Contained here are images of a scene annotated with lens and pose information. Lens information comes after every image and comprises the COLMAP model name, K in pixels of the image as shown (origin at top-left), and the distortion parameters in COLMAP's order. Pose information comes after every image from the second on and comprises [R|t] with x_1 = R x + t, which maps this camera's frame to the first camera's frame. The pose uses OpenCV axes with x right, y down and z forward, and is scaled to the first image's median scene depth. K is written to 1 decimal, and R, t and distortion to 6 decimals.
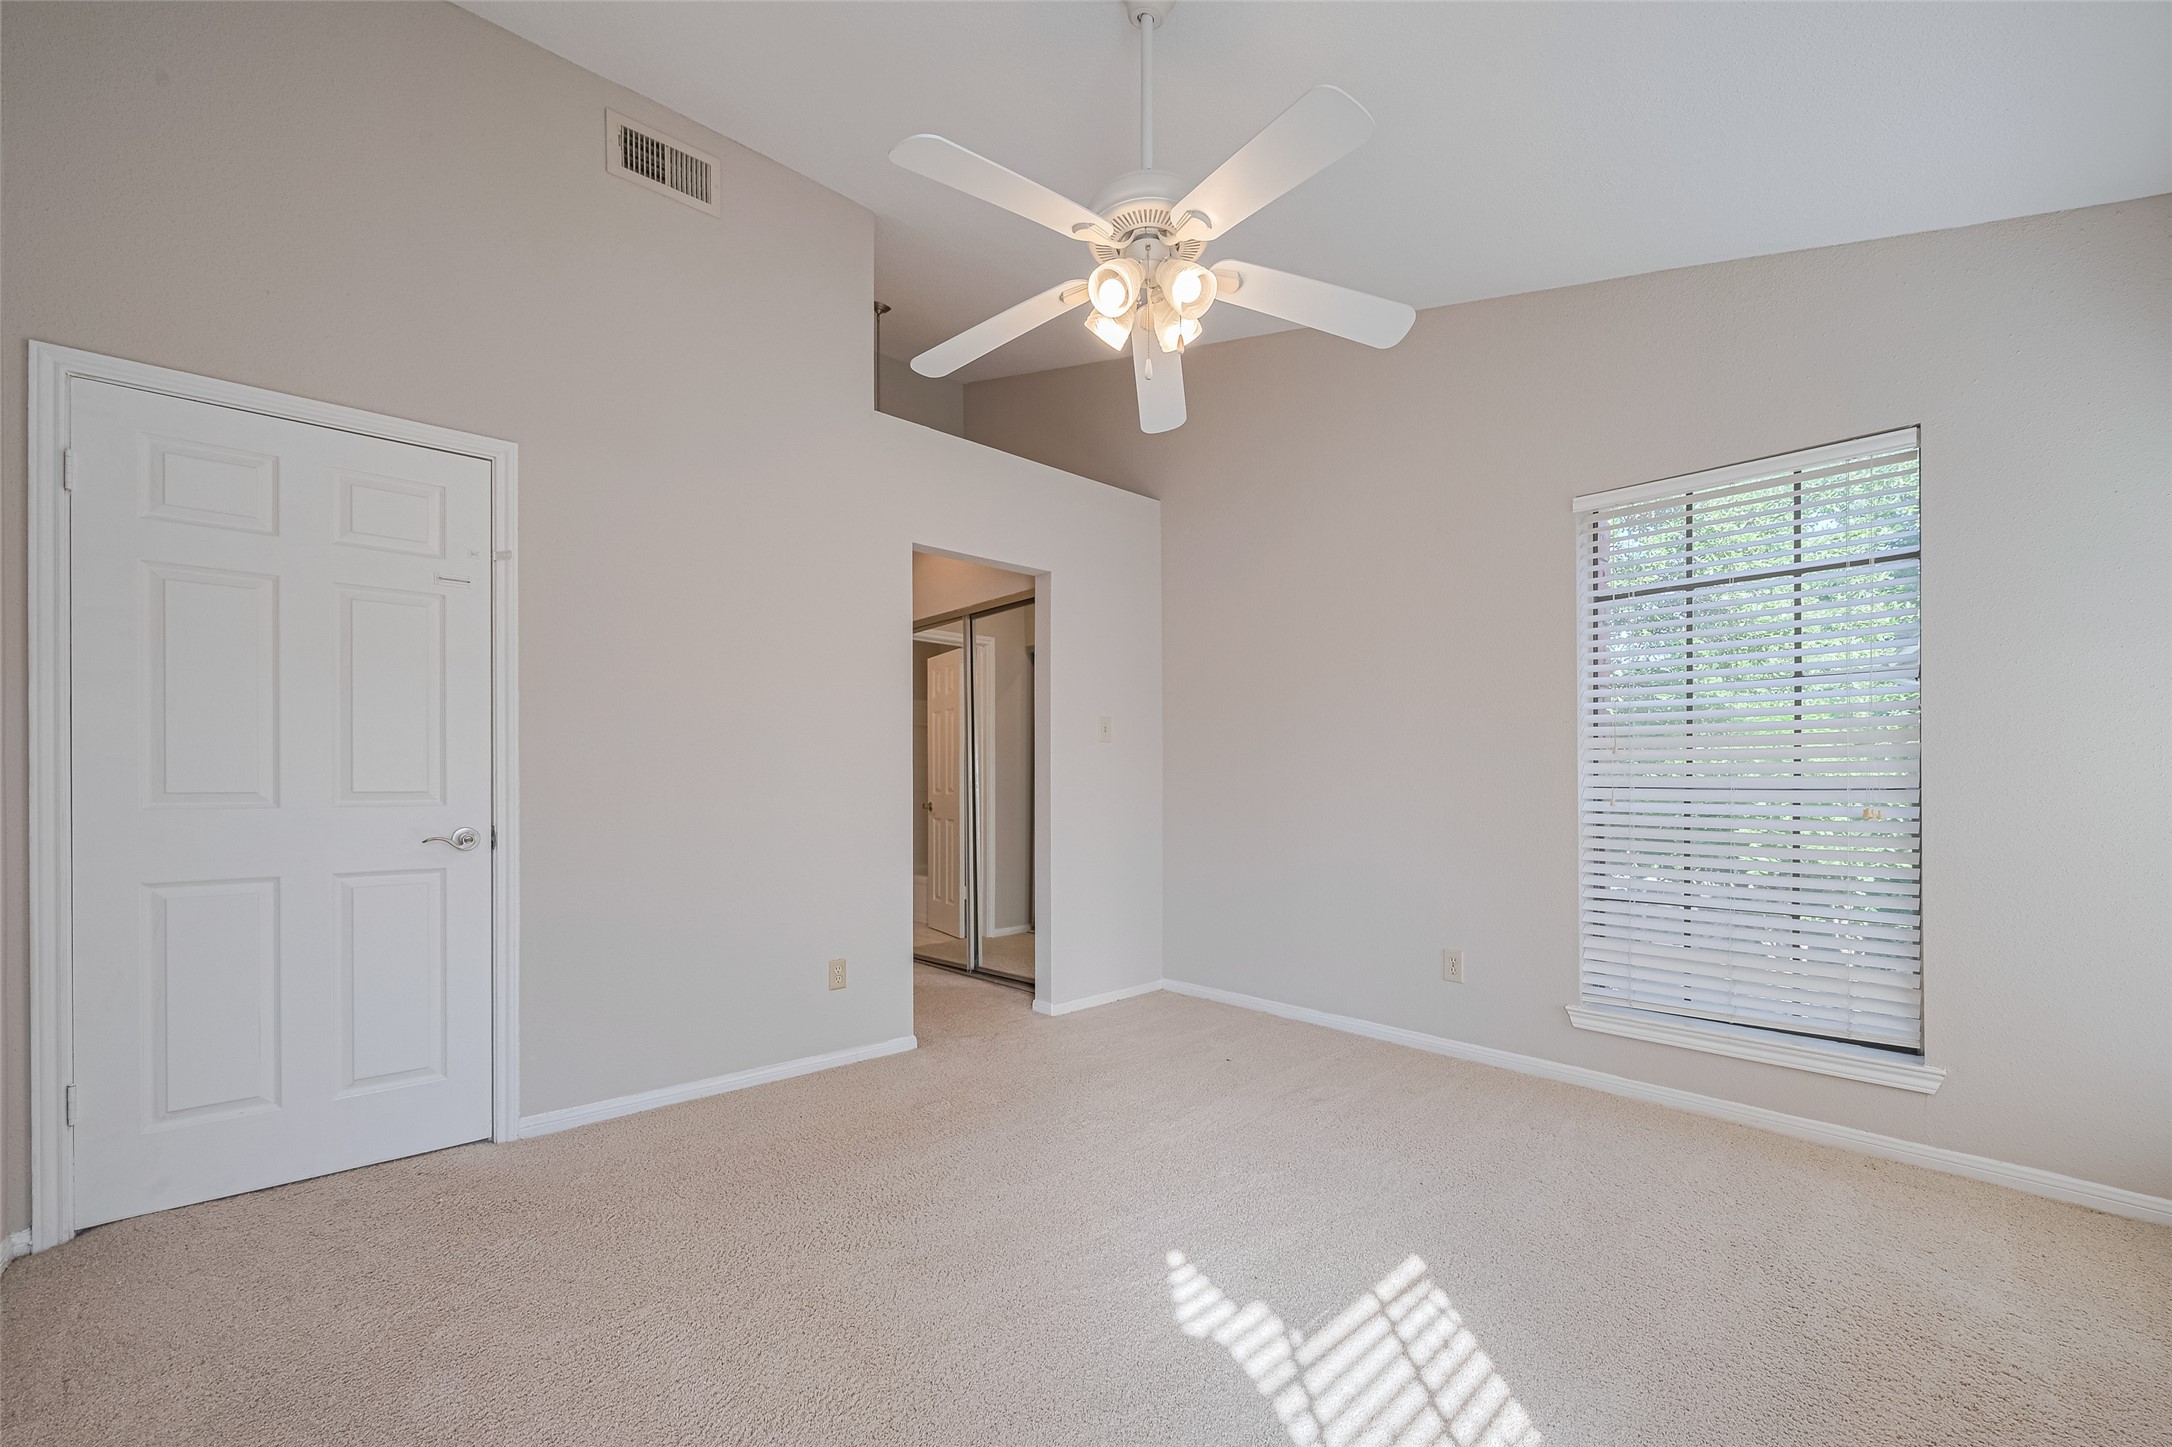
lens RADIAL K [[869.1, 0, 1089.6], [0, 869.1, 783.4], [0, 0, 1]] dist [-0.015178, 0.000007]
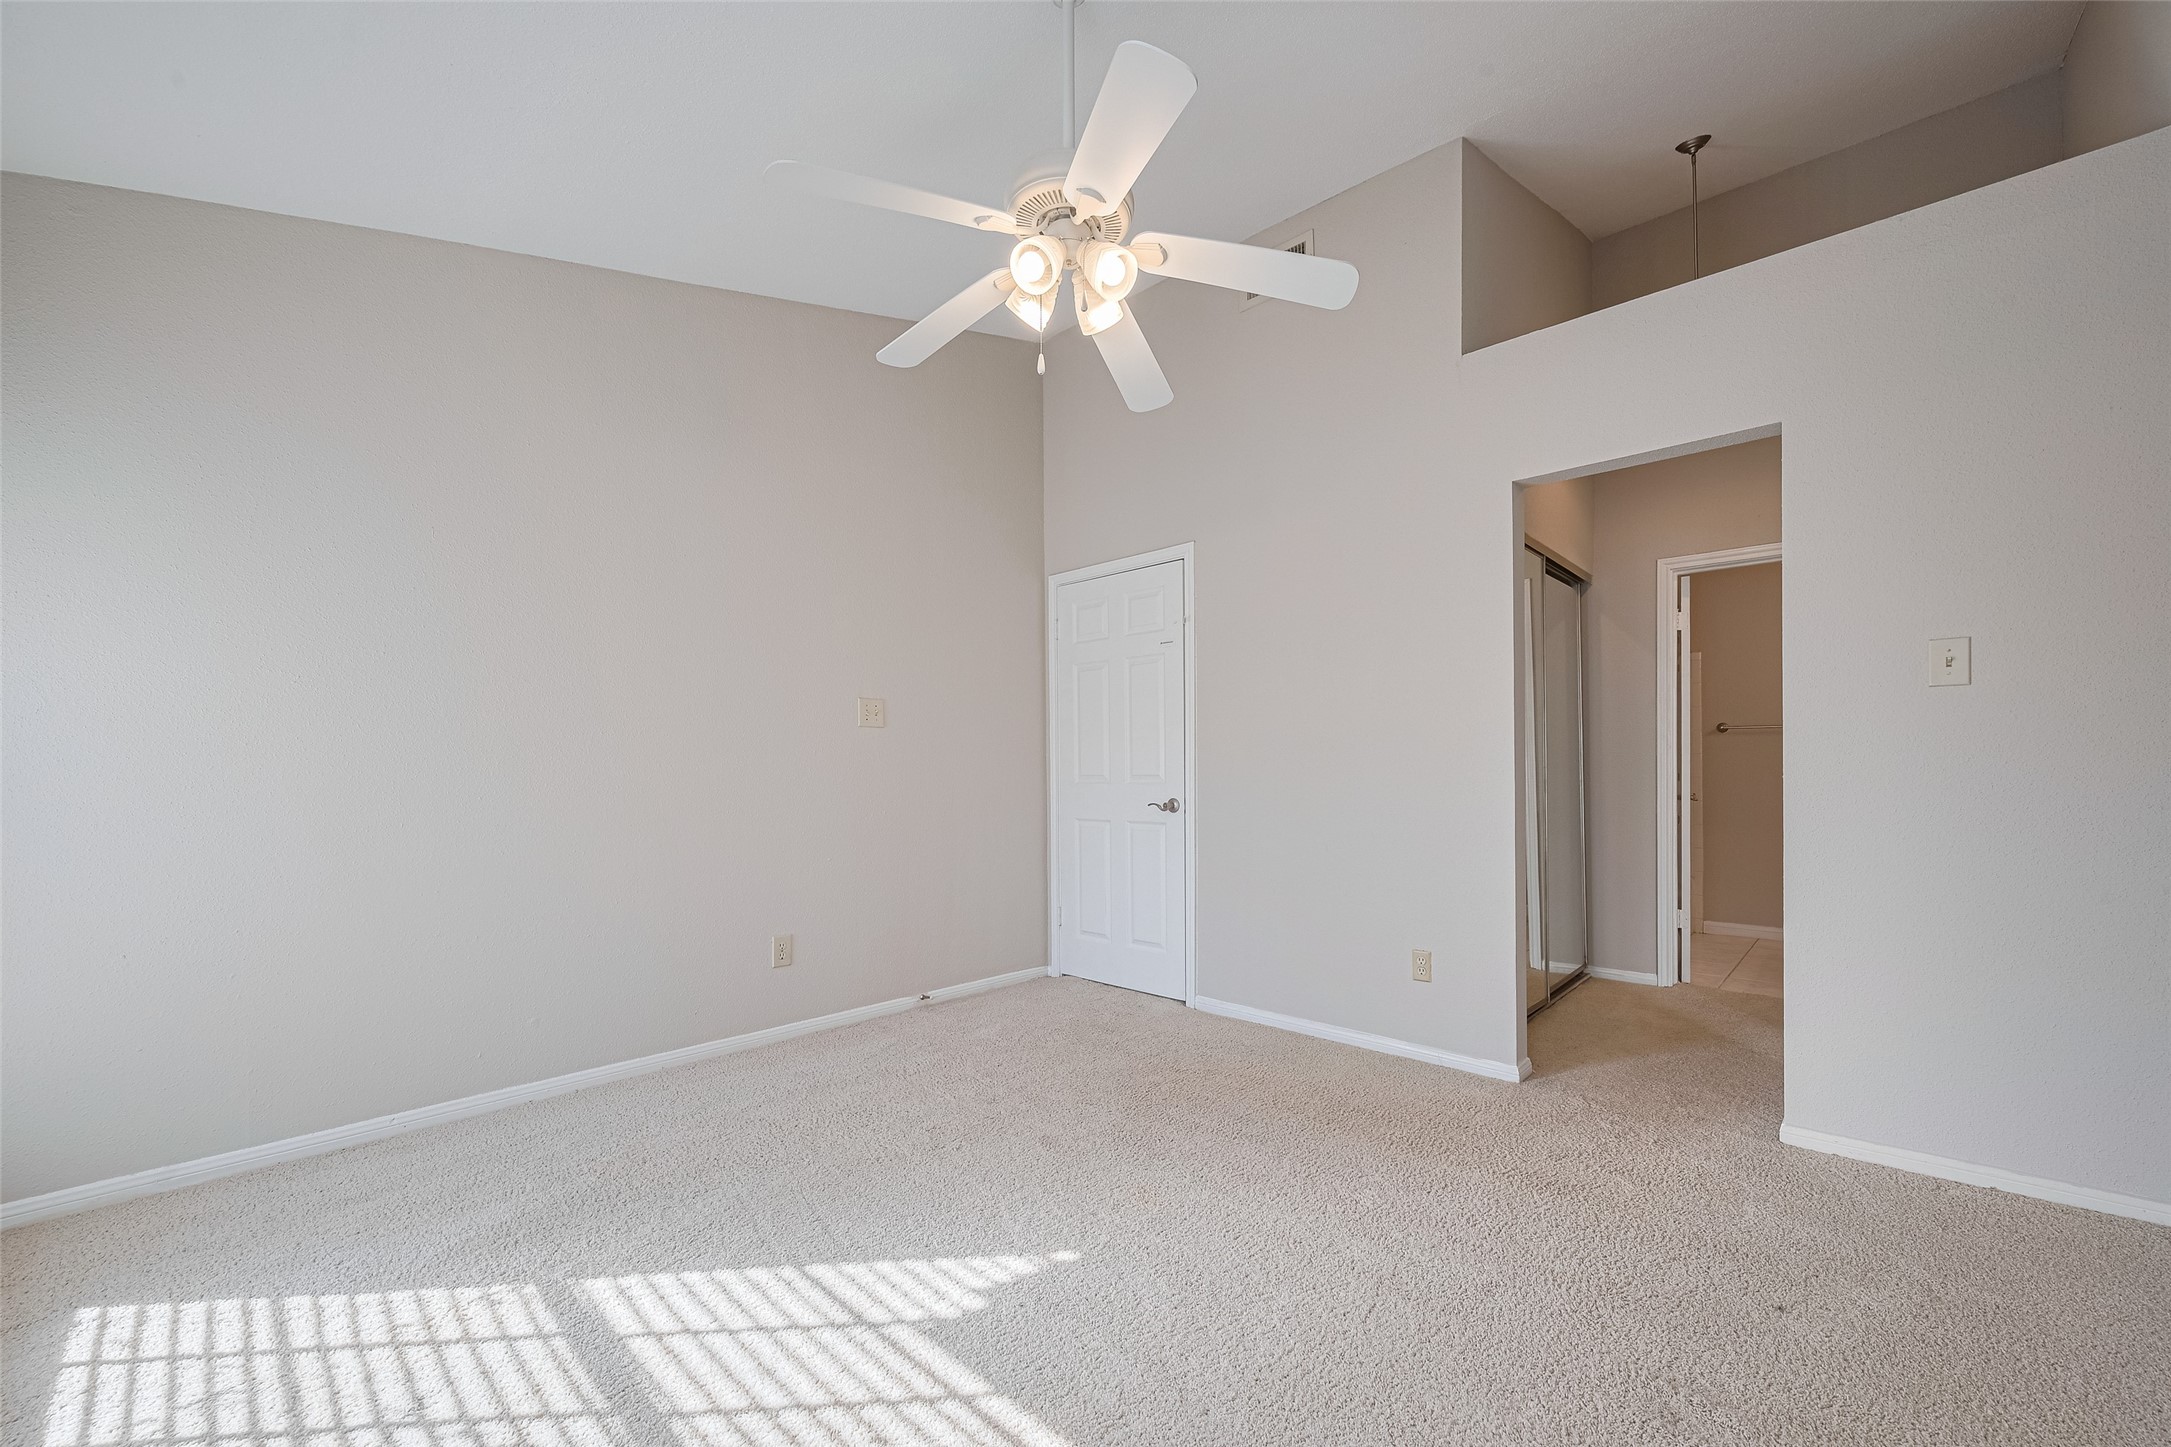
lens RADIAL K [[832.8, 0, 1089.2], [0, 832.8, 774.3], [0, 0, 1]] dist [-0.012802, 0.000082]
pose [[0.071903, -0.006666, -0.997389, 0.785844], [0.002472, 0.999976, -0.006505, 0.018191], [0.997409, -0.001998, 0.071917, 0.741509]]
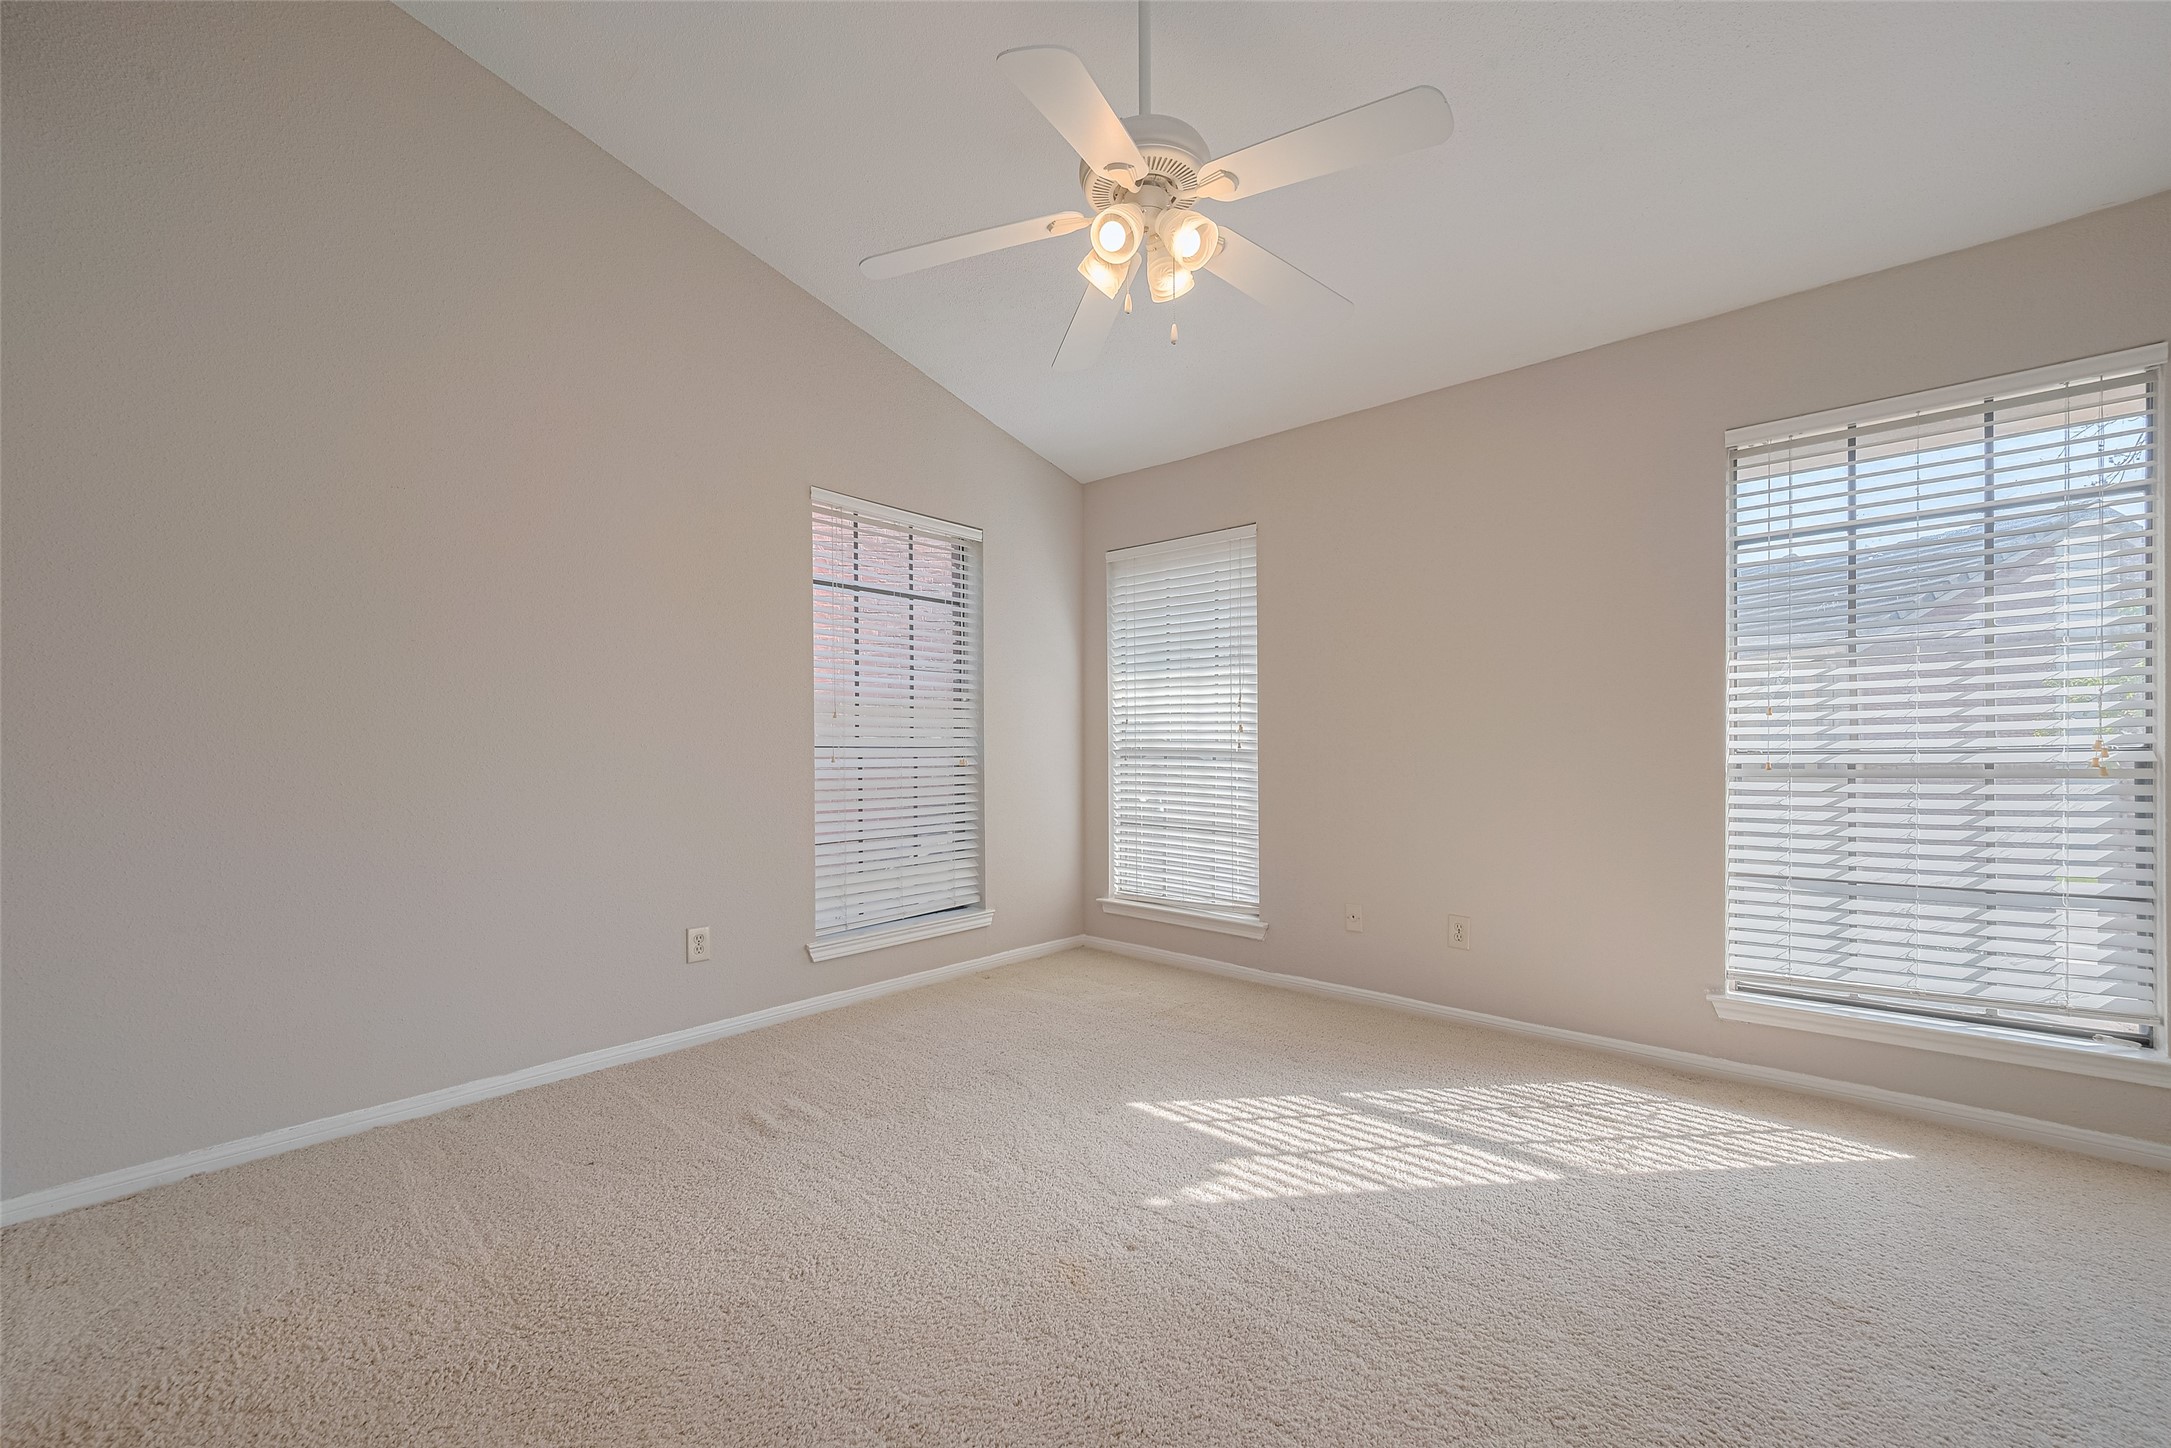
lens RADIAL K [[854.9, 0, 1085.6], [0, 854.9, 756.1], [0, 0, 1]] dist [-0.012201, 0.000097]
pose [[-0.085448, -0.011251, 0.996279, -0.686812], [0.012390, 0.999847, 0.012354, 0.006693], [-0.996266, 0.013399, -0.085296, 0.898474]]
